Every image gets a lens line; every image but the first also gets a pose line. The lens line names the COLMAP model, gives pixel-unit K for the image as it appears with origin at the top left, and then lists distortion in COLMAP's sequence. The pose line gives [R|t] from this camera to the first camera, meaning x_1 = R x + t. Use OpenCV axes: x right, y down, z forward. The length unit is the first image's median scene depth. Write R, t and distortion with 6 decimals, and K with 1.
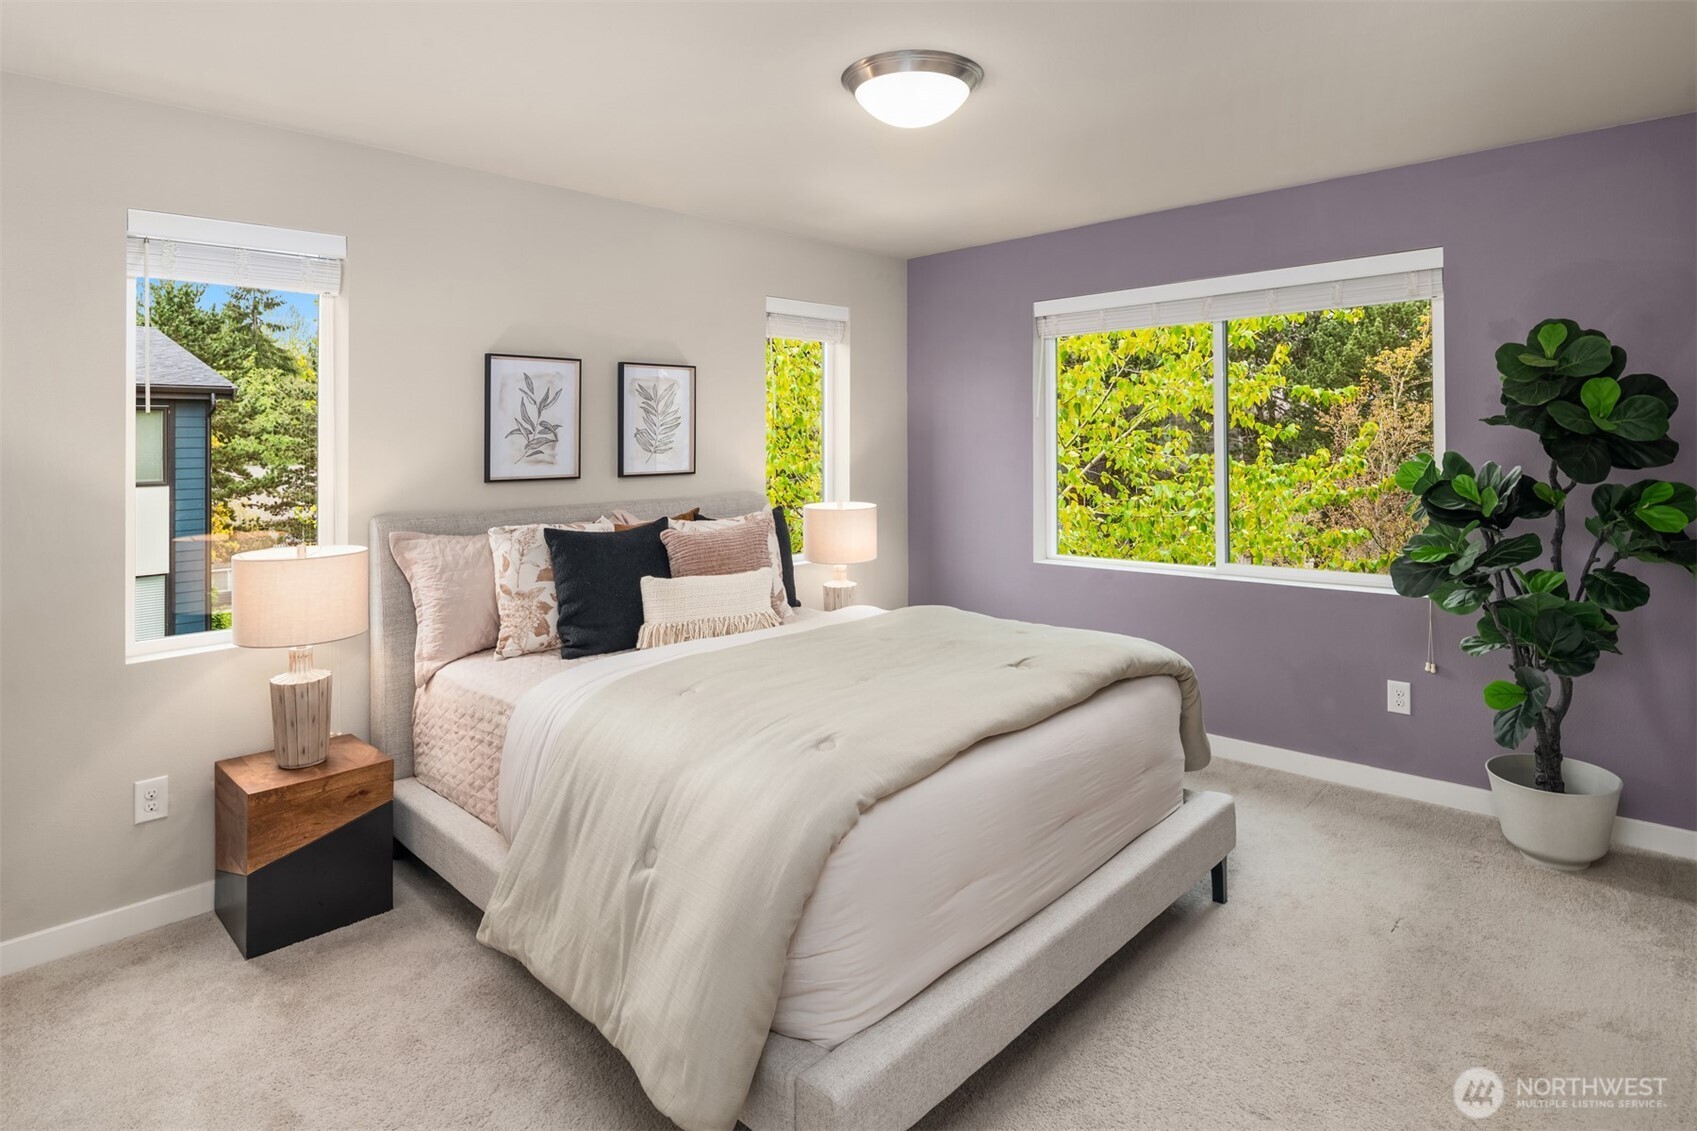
lens RADIAL K [[907.5, 0, 848.4], [0, 907.5, 438.2], [0, 0, 1]] dist [-0.017885, 0.000093]
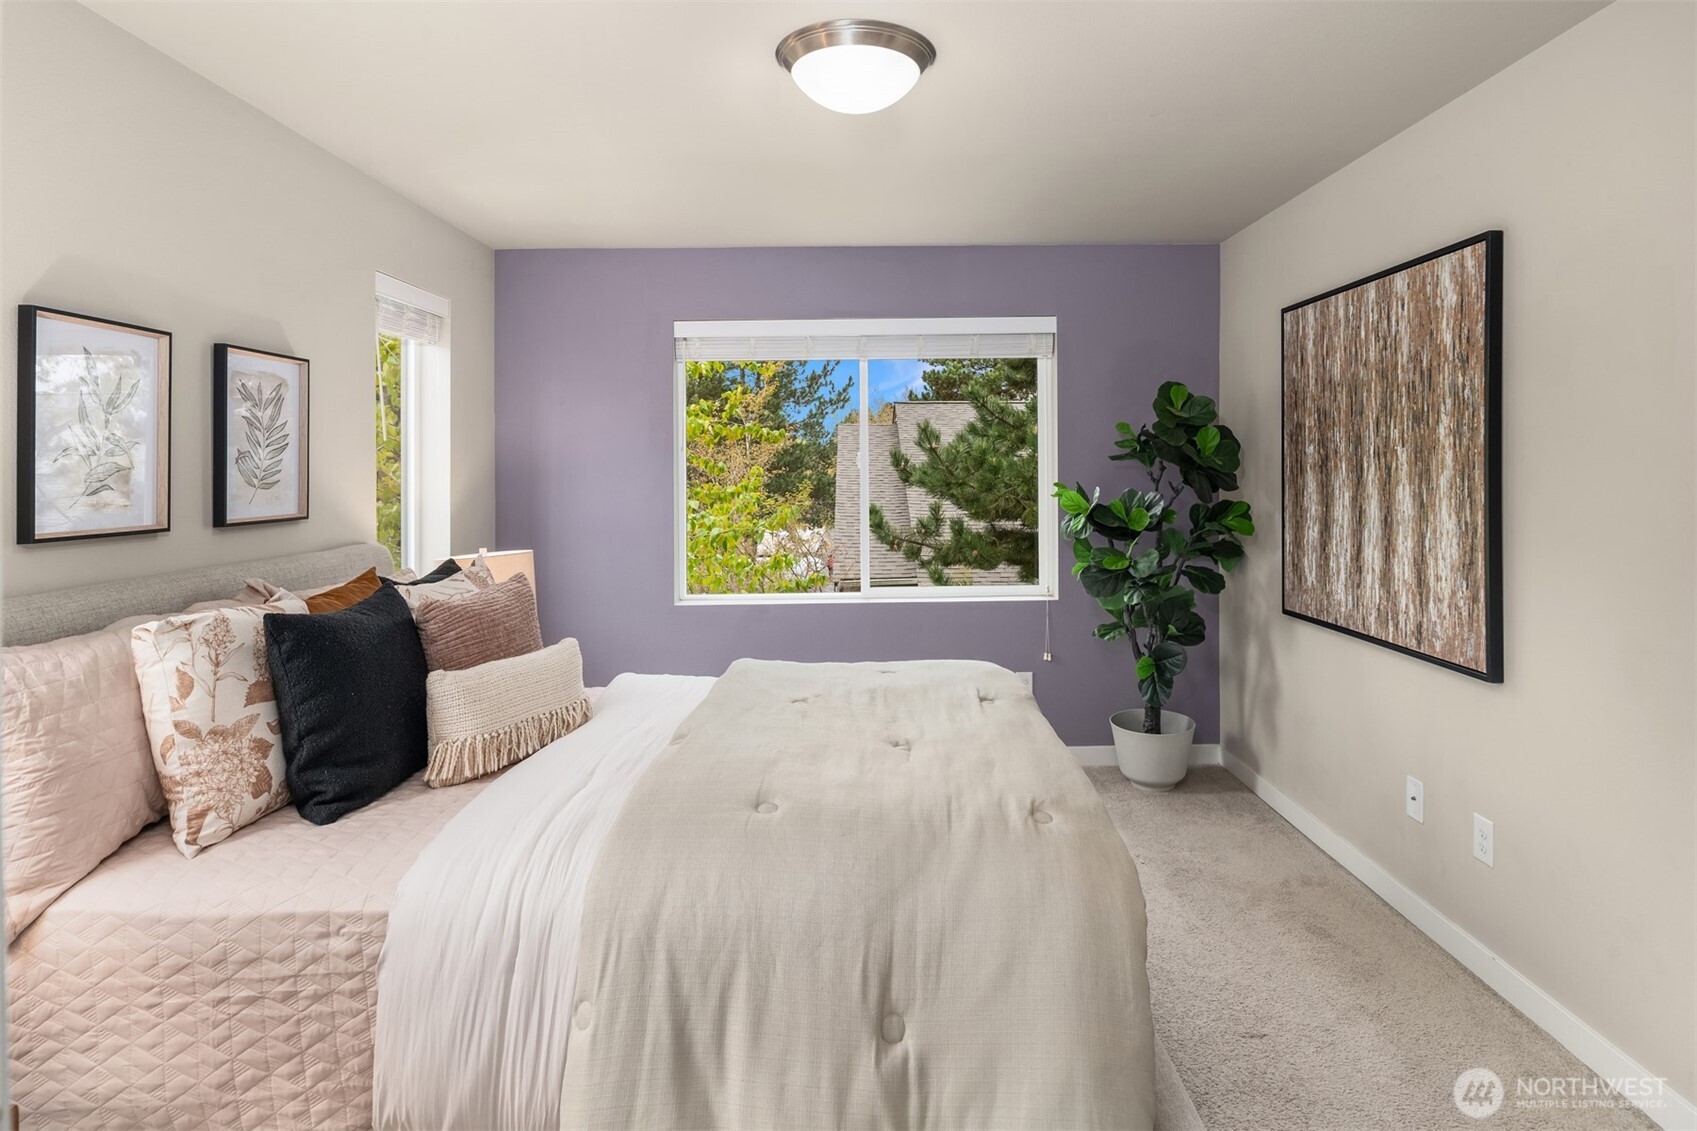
lens RADIAL K [[930.4, 0, 850.8], [0, 930.4, 475.3], [0, 0, 1]] dist [-0.001850, -0.012889]
pose [[0.724965, 0.001341, 0.688784, -0.472998], [-0.002981, 0.999995, 0.001190, 0.006190], [-0.688779, -0.002916, 0.724965, 0.290711]]
